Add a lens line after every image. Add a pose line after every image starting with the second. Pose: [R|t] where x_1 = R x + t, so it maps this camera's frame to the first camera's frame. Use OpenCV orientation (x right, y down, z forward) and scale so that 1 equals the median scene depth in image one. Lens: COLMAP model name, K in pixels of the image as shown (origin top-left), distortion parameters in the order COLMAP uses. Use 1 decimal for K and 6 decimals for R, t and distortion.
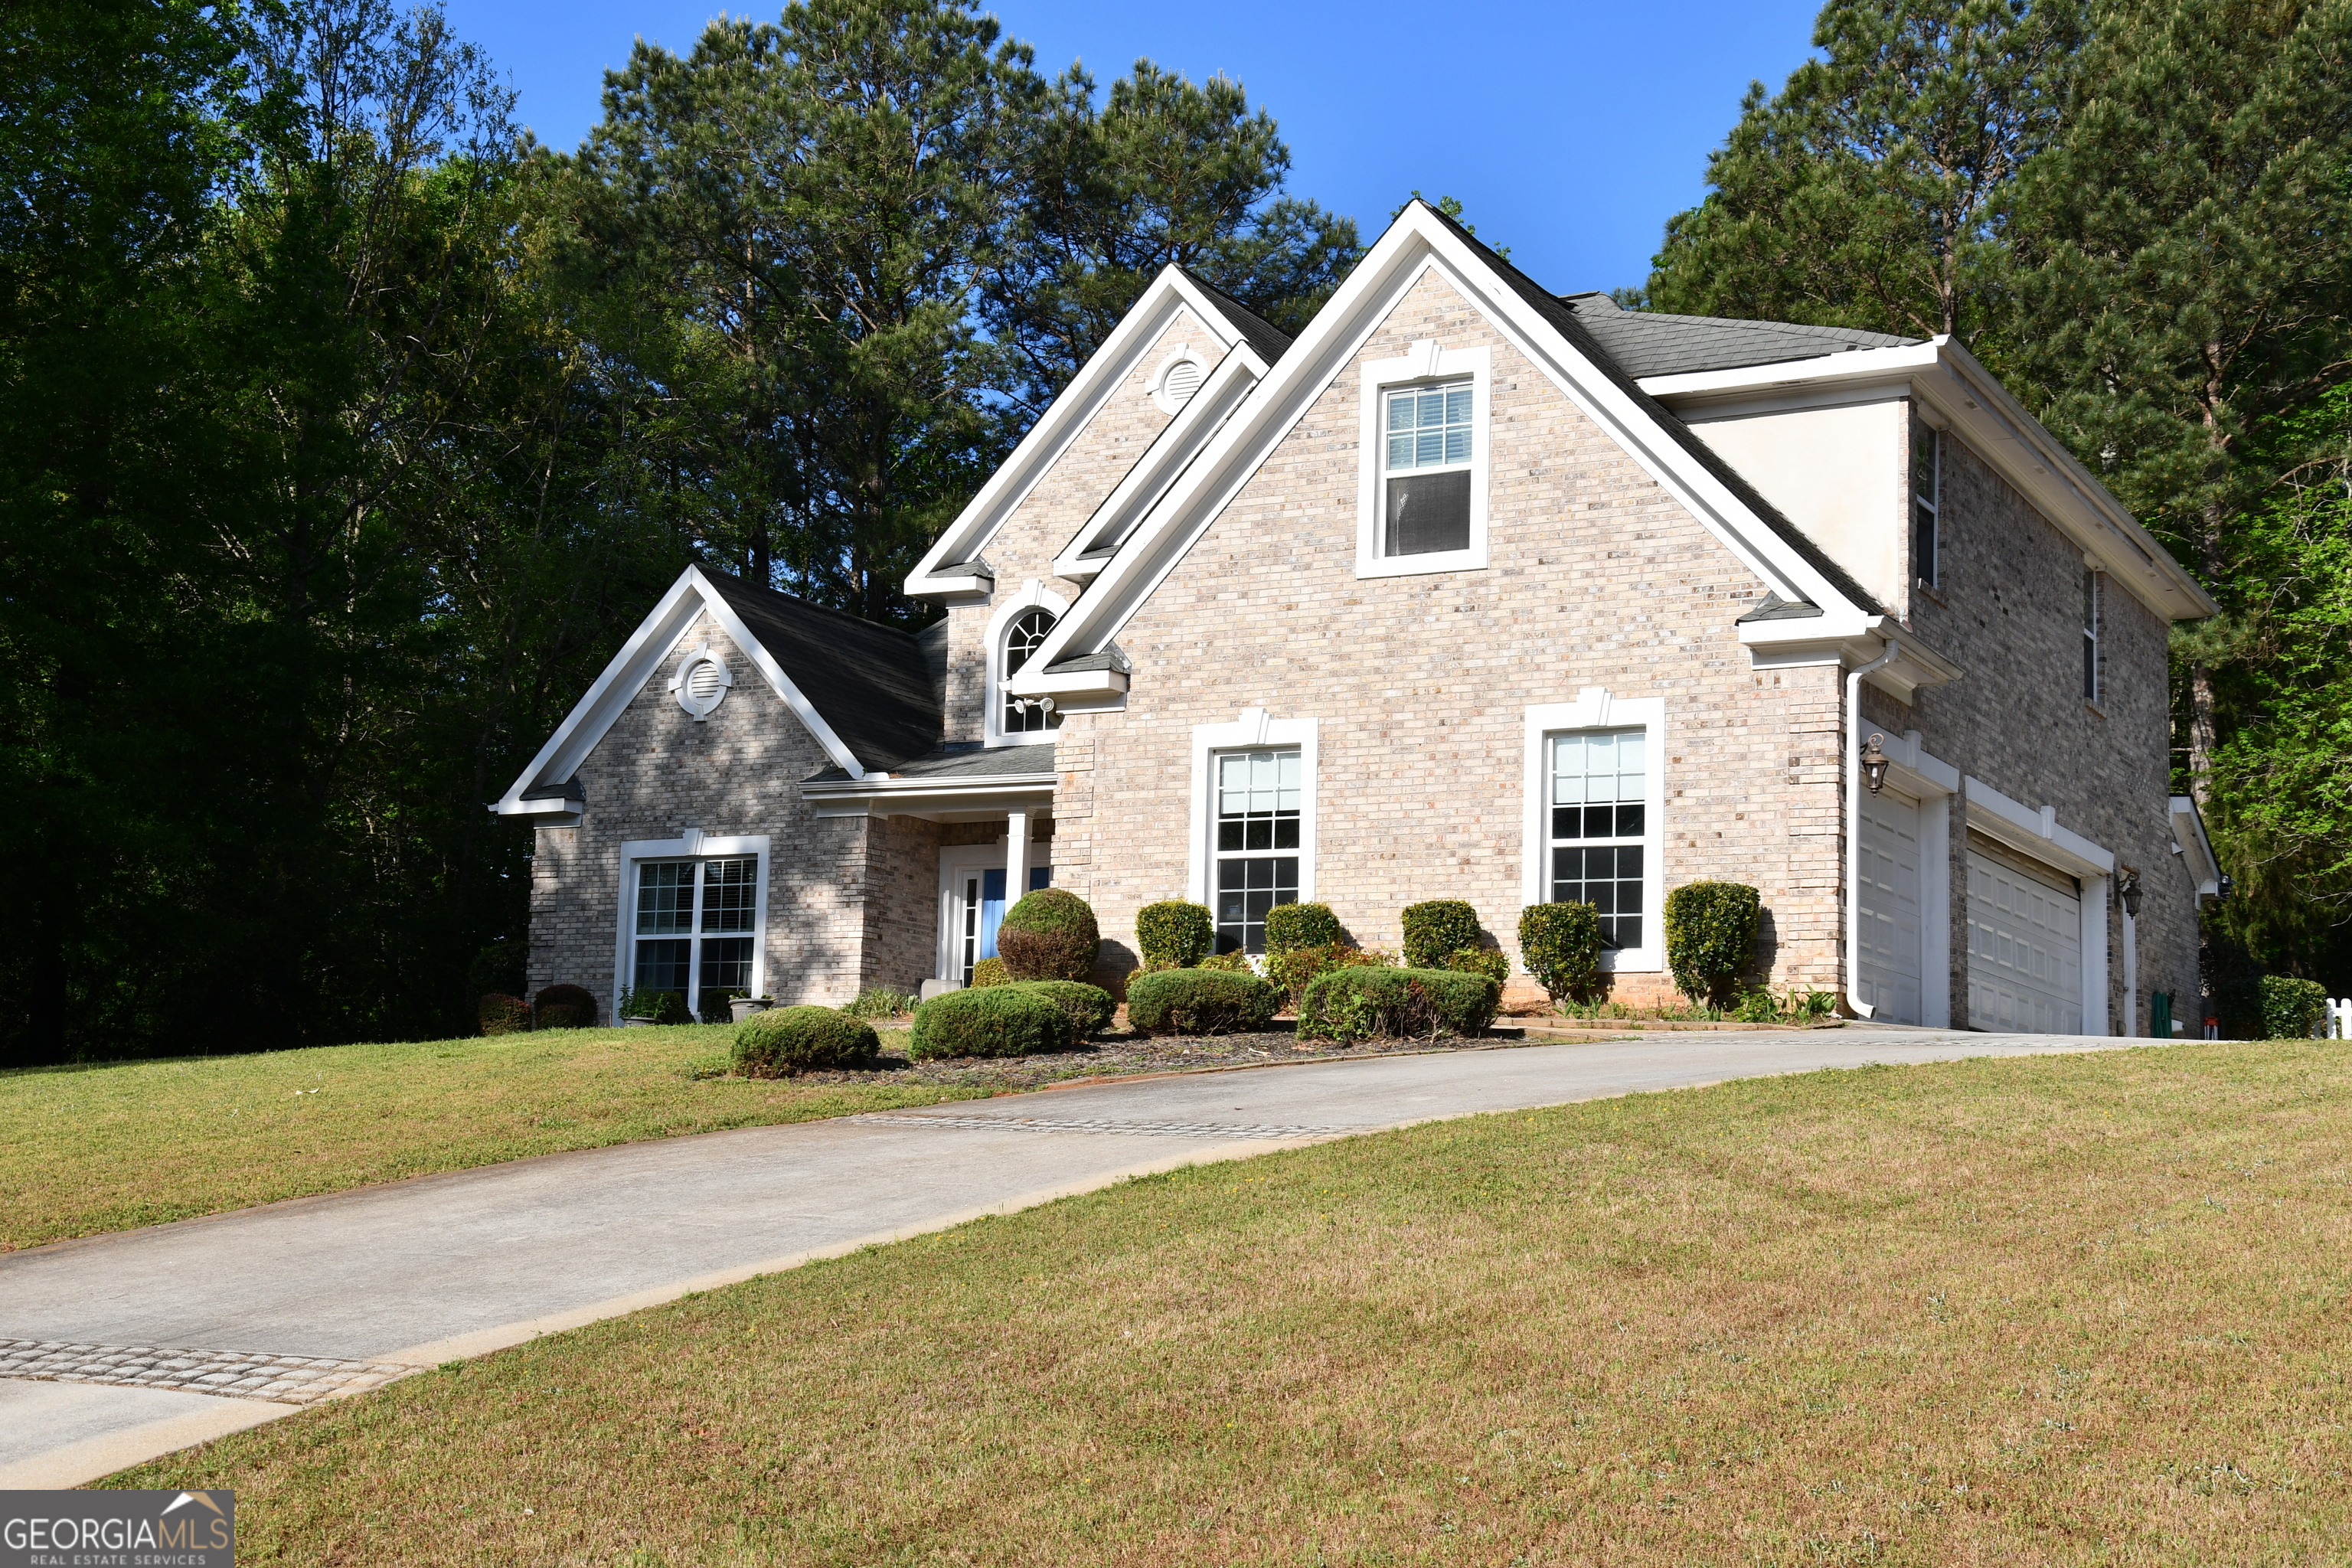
lens RADIAL K [[3035.3, 0, 1173.9], [0, 3035.3, 779.8], [0, 0, 1]] dist [0.126300, 0.000000]
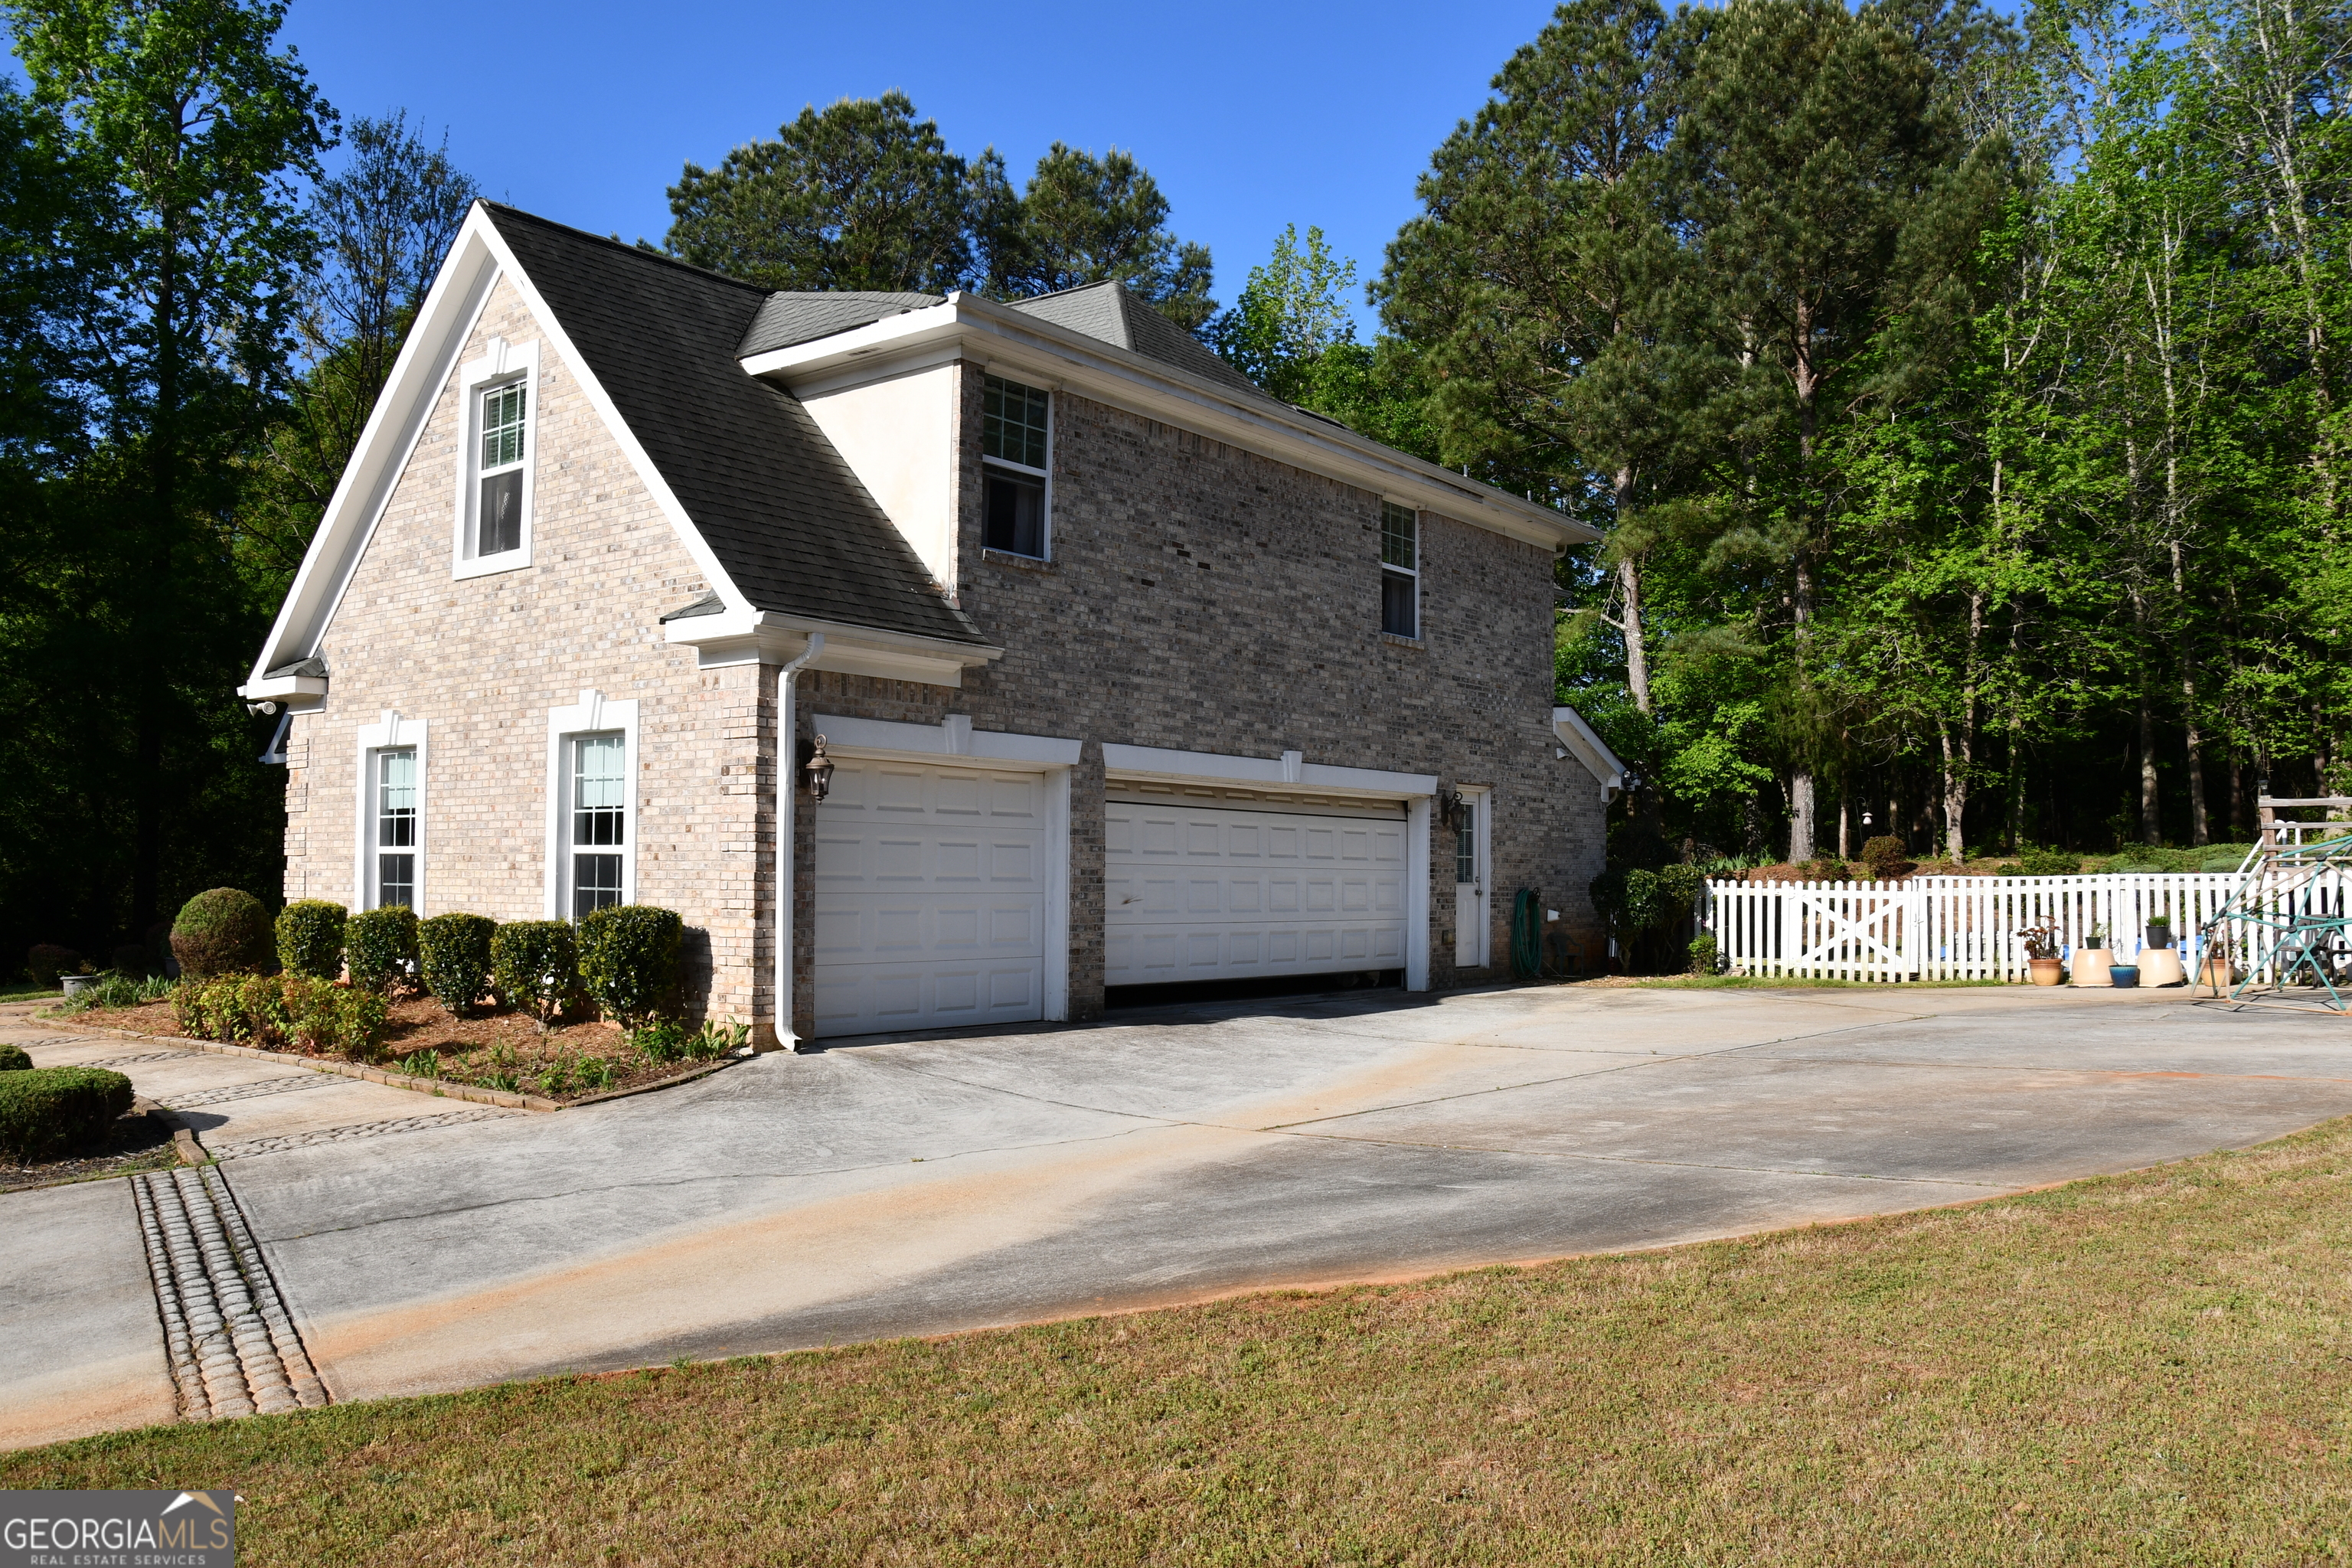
lens RADIAL K [[1846.1, 0, 1171.1], [0, 1846.1, 792.6], [0, 0, 1]] dist [-0.134065, -0.004655]
pose [[0.987775, -0.029466, -0.153076, 0.376780], [0.043705, 0.994937, 0.090504, -0.038893], [0.149634, -0.096087, 0.984061, 0.428239]]
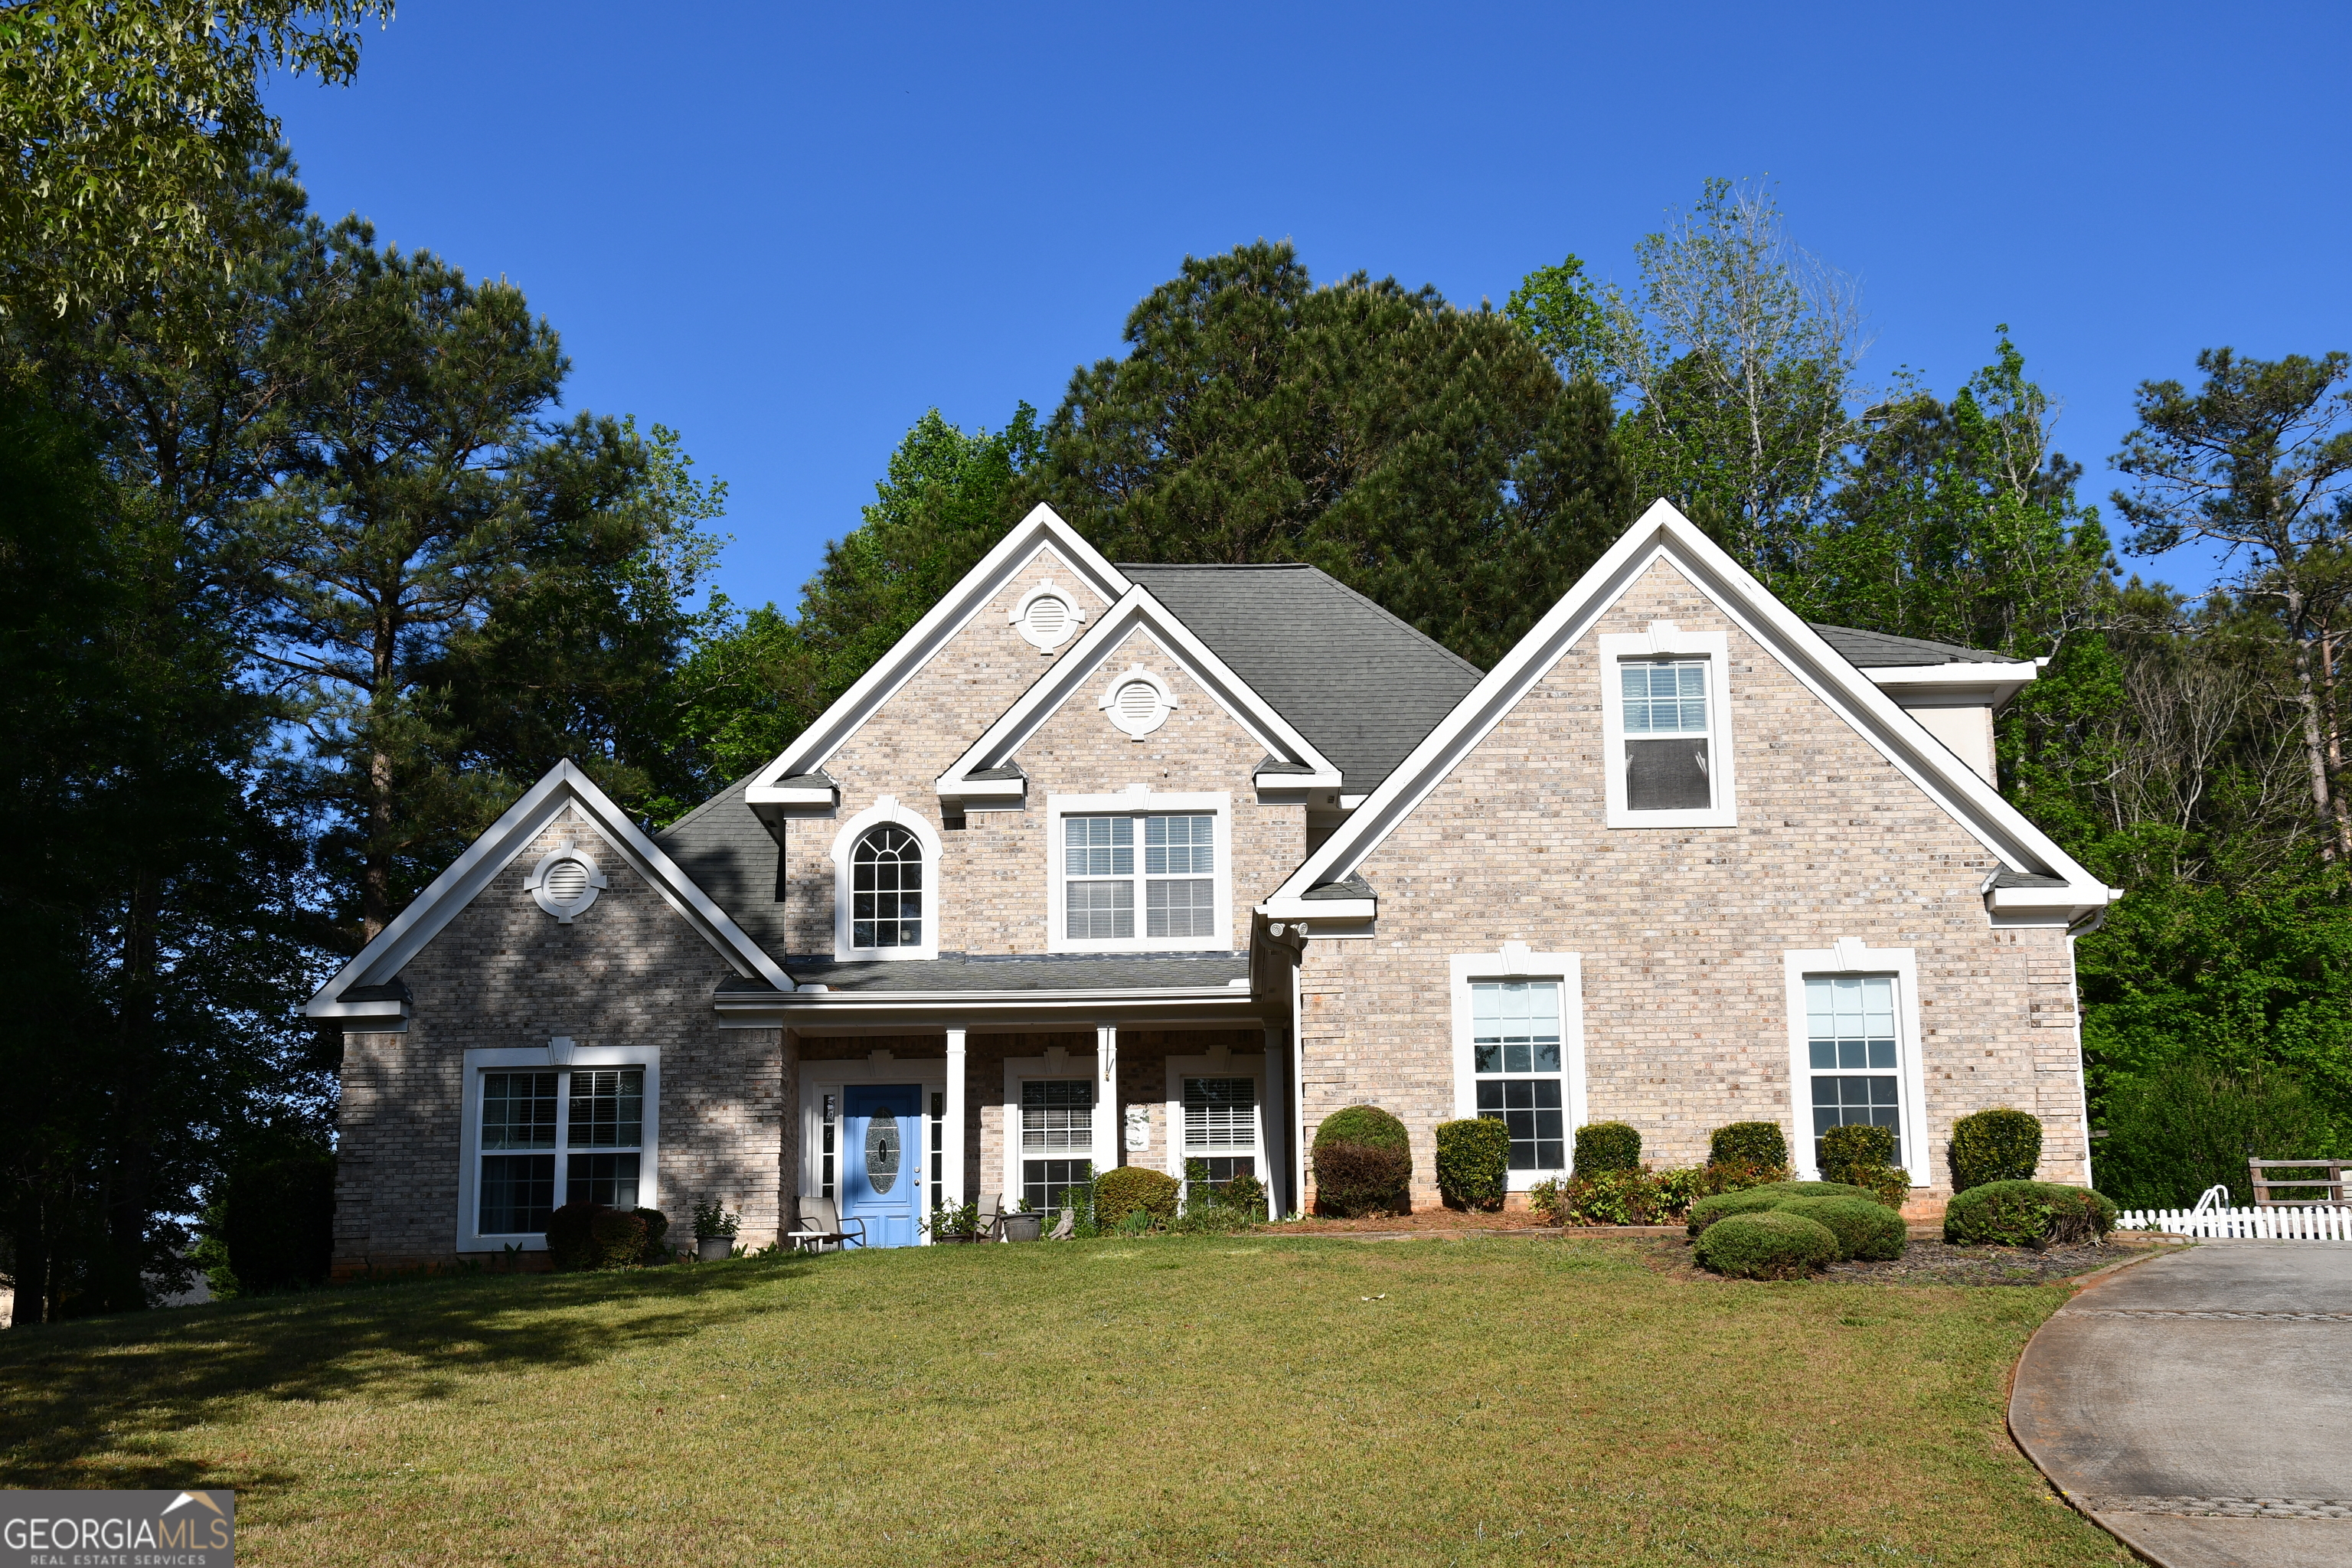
lens RADIAL K [[3035.3, 0, 1174.3], [0, 3035.3, 788.8], [0, 0, 1]] dist [0.126300, 0.000000]
pose [[0.883442, 0.061553, 0.464480, -0.581882], [-0.028155, 0.996516, -0.078508, 0.010813], [-0.467694, 0.056279, 0.882097, 0.092316]]
